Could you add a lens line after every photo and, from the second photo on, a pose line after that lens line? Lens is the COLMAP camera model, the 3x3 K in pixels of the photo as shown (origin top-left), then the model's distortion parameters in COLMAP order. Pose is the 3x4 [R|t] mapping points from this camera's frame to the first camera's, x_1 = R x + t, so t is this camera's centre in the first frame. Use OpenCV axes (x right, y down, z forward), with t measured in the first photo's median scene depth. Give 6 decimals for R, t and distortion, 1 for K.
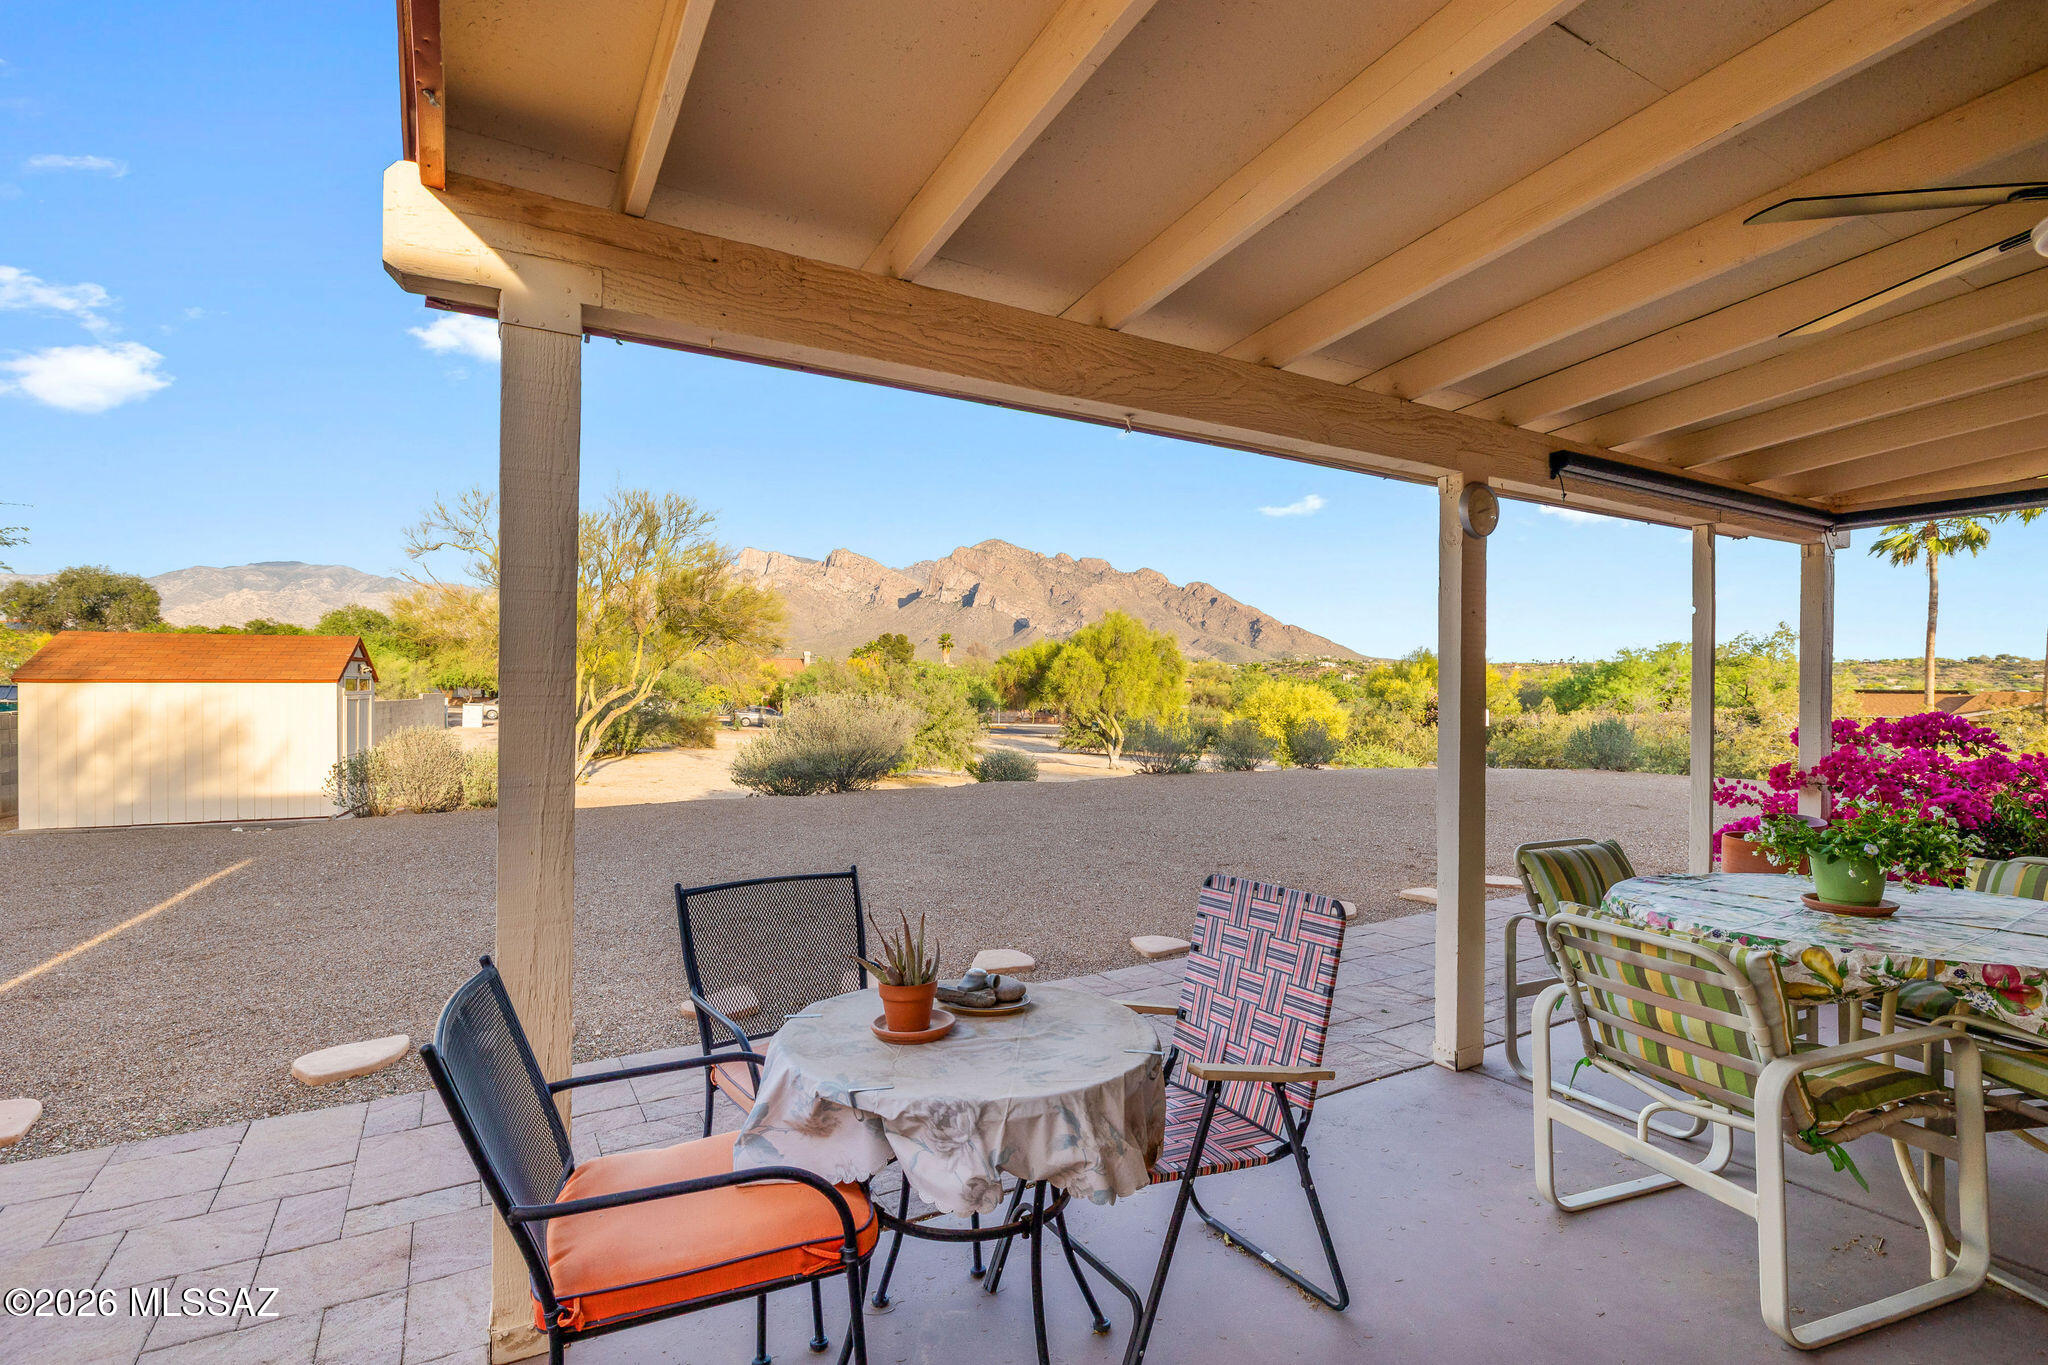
lens RADIAL K [[976.0, 0, 1019.9], [0, 976.0, 690.1], [0, 0, 1]] dist [0.005640, -0.000192]
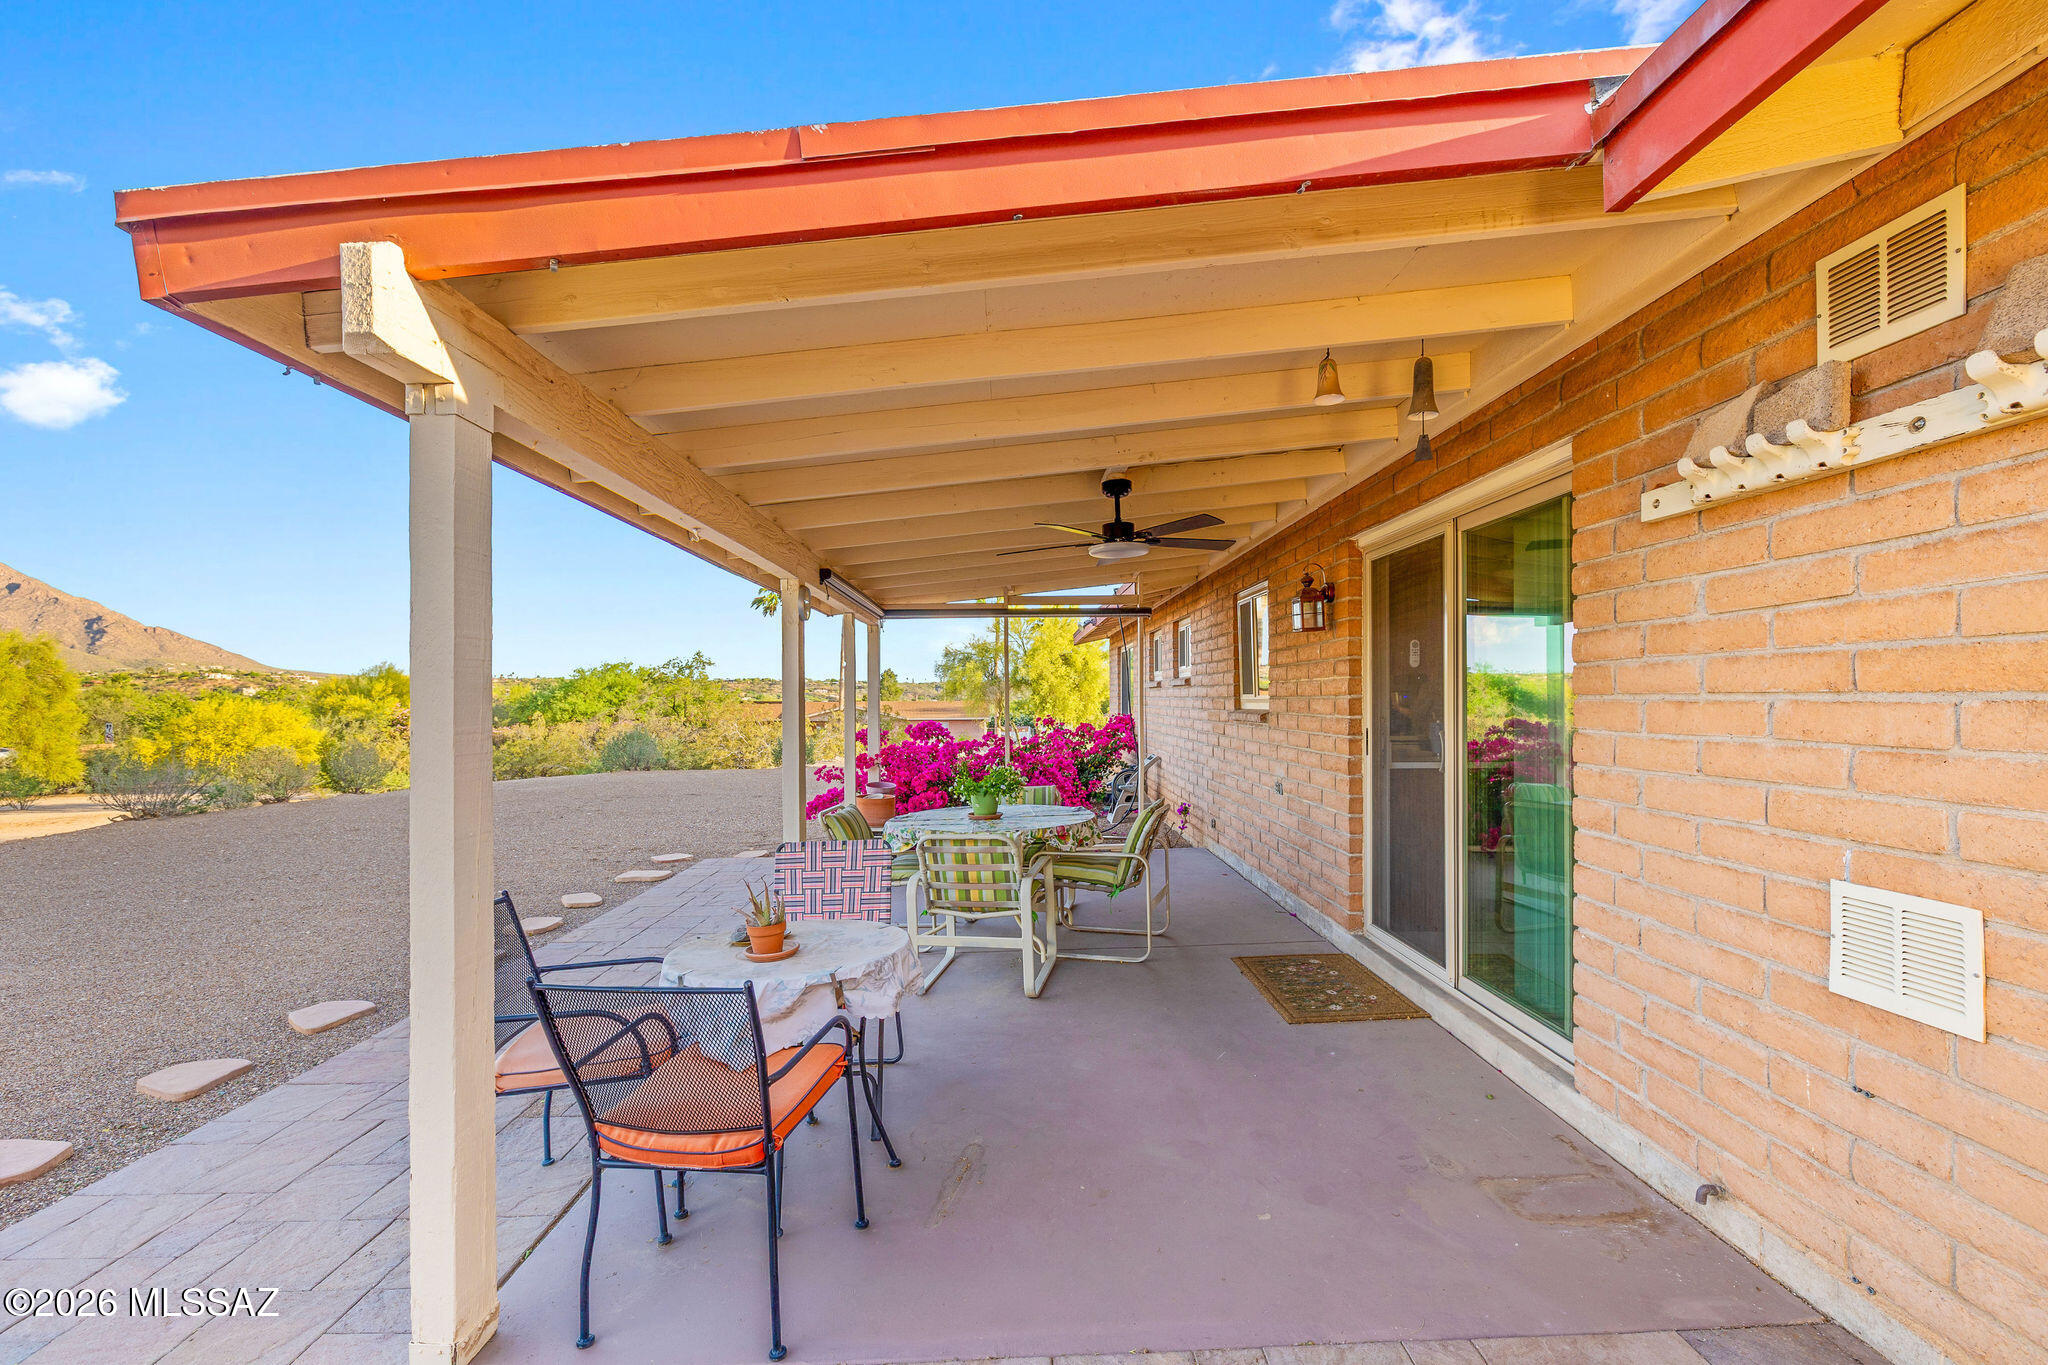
lens RADIAL K [[866.9, 0, 1026.3], [0, 866.9, 682.9], [0, 0, 1]] dist [0.001737, -0.001378]
pose [[0.518899, 0.003636, 0.854828, -0.821057], [0.017417, 0.999738, -0.014825, -0.041363], [-0.854658, 0.022581, 0.518700, -0.052999]]
